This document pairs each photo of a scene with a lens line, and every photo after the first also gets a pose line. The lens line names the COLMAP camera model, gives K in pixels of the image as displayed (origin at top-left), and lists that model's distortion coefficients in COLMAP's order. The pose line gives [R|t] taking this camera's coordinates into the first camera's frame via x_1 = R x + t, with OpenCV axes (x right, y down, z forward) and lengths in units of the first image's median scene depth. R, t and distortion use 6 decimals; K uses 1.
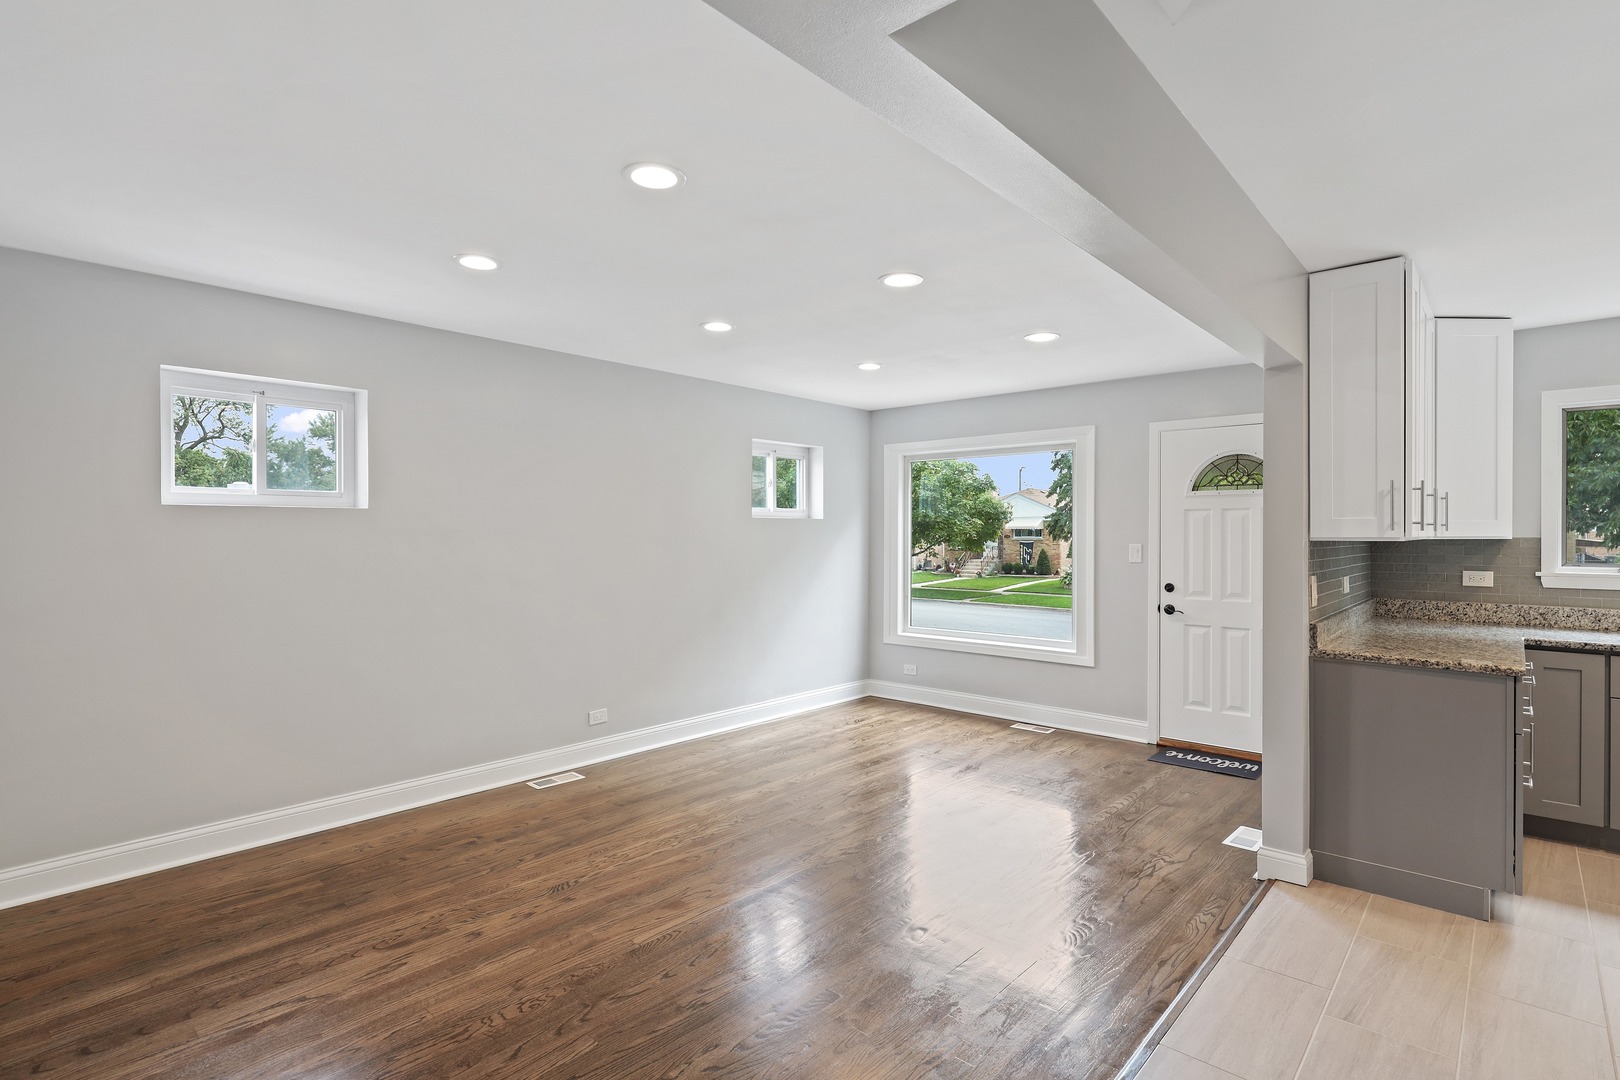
lens RADIAL K [[797.8, 0, 810.0], [0, 797.8, 540.0], [0, 0, 1]] dist [0.000350, 0.000246]
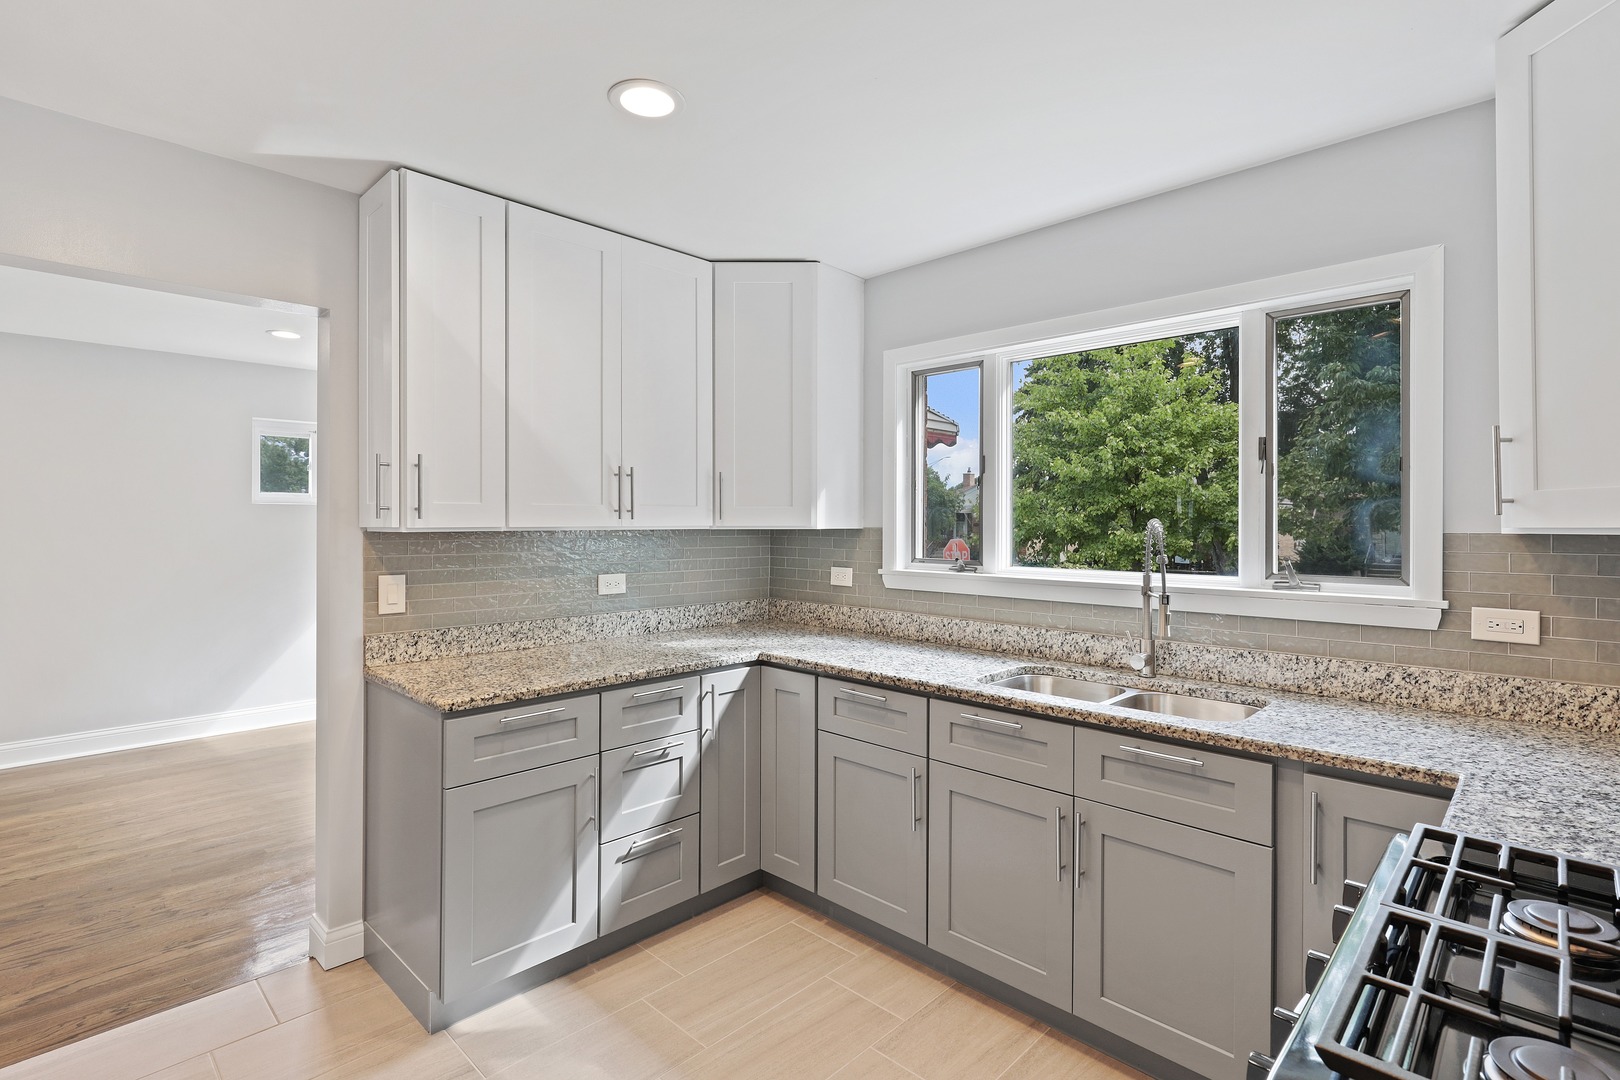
lens RADIAL K [[778.8, 0, 812.2], [0, 778.8, 522.4], [0, 0, 1]] dist [0.002427, 0.000593]
pose [[0.999298, 0.002688, -0.037367, 0.857693], [-0.002923, 0.999976, -0.006220, -0.003237], [0.037349, 0.006324, 0.999282, 0.186464]]
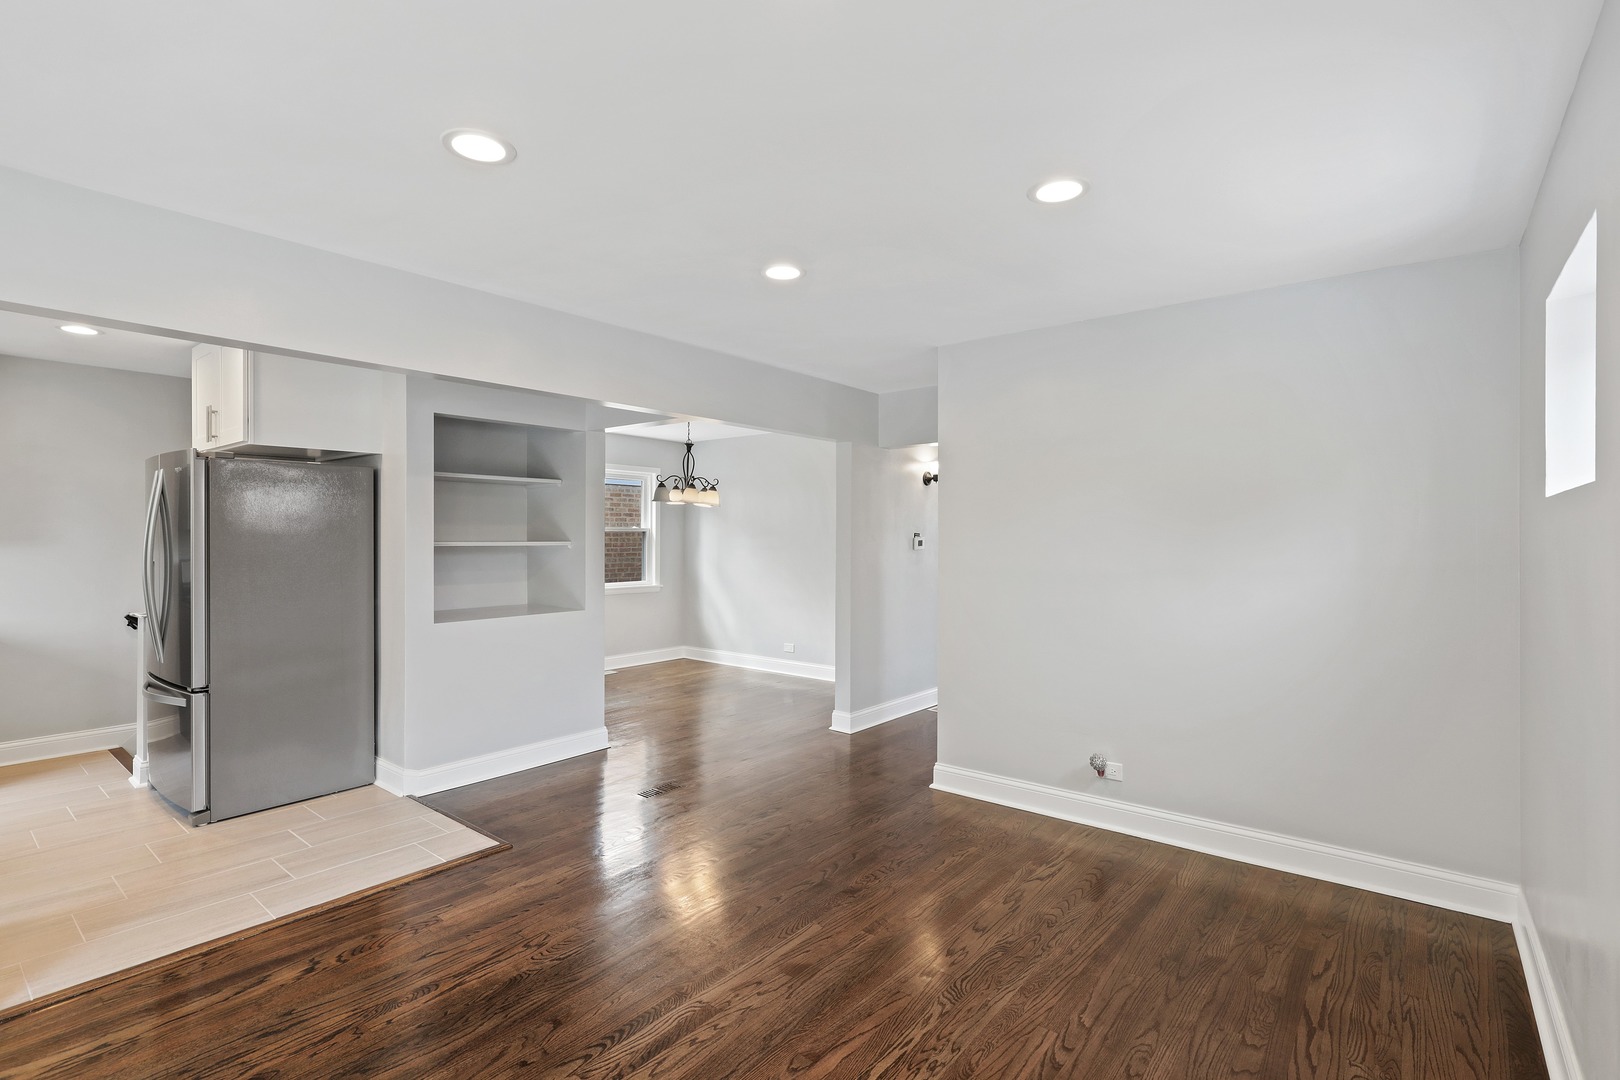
lens RADIAL K [[752.4, 0, 810.0], [0, 752.4, 540.0], [0, 0, 1]] dist [0.001777, 0.000346]
pose [[-0.998674, -0.002766, -0.051400, -0.103580], [-0.003468, 0.999902, 0.013576, -0.010386], [0.051357, 0.013736, -0.998586, 1.314827]]
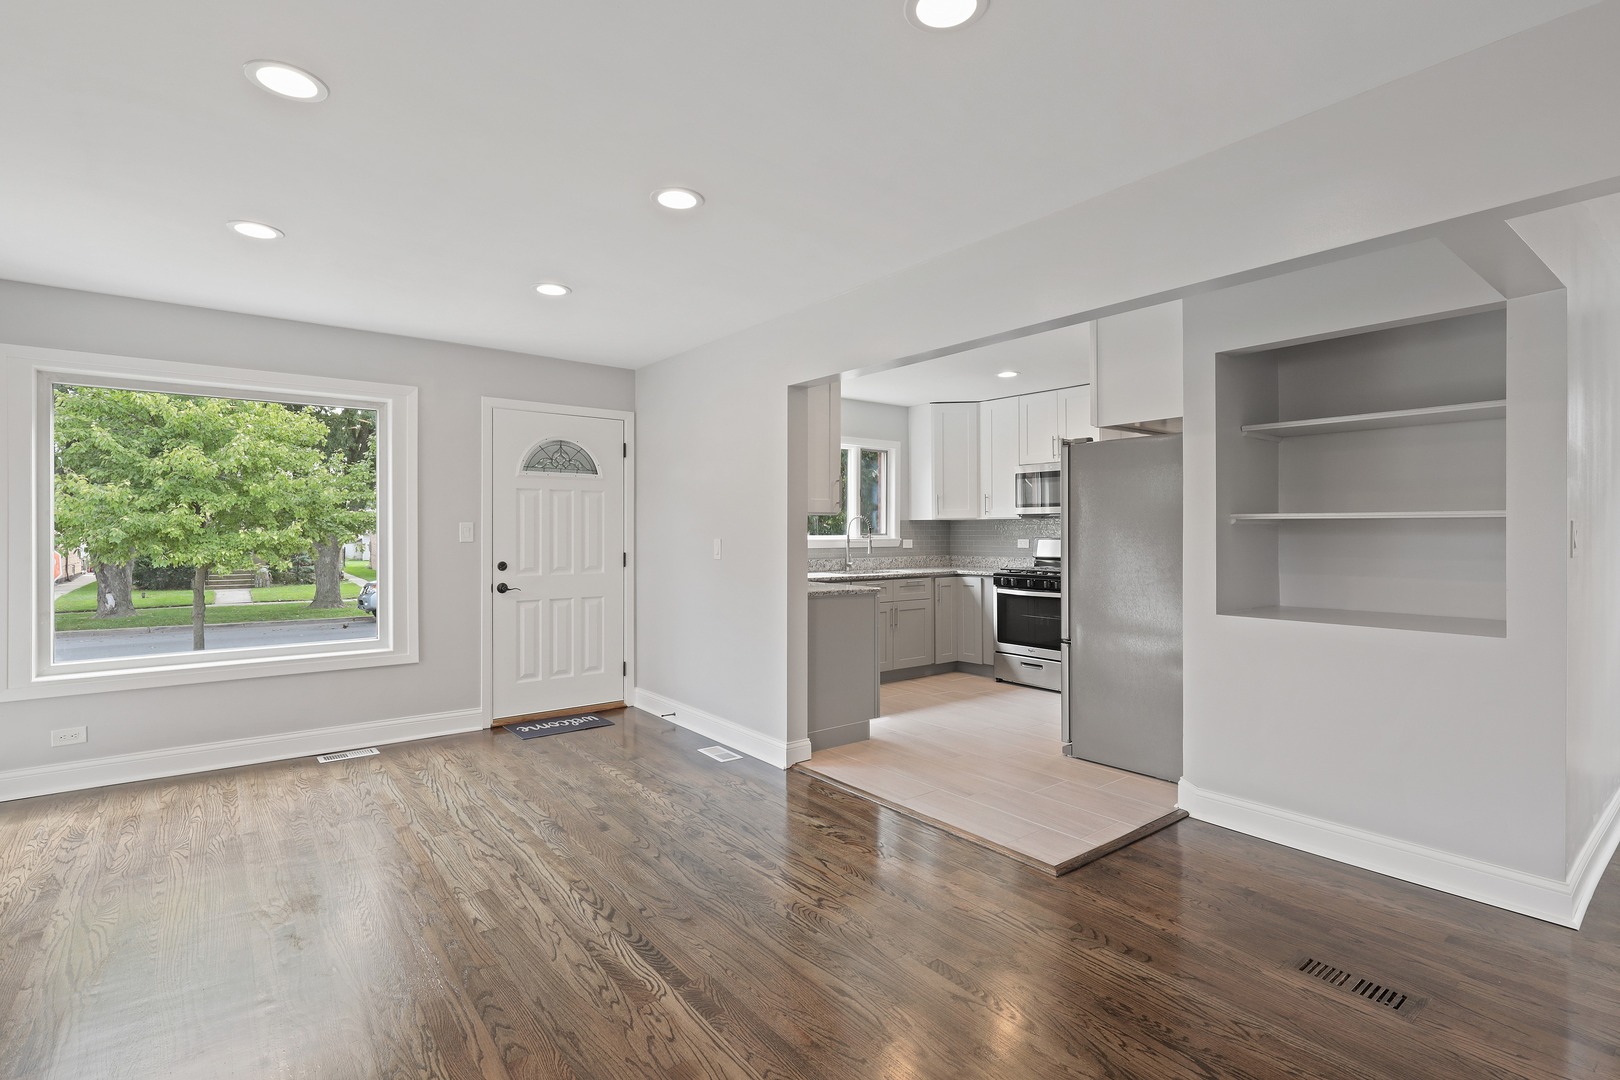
lens RADIAL K [[766.1, 0, 810.0], [0, 766.1, 540.0], [0, 0, 1]] dist [-0.001869, -0.000287]
pose [[0.172646, -0.011685, 0.984915, -0.536803], [0.006318, 0.999922, 0.010755, 0.024420], [-0.984964, 0.004366, 0.172707, 0.581317]]
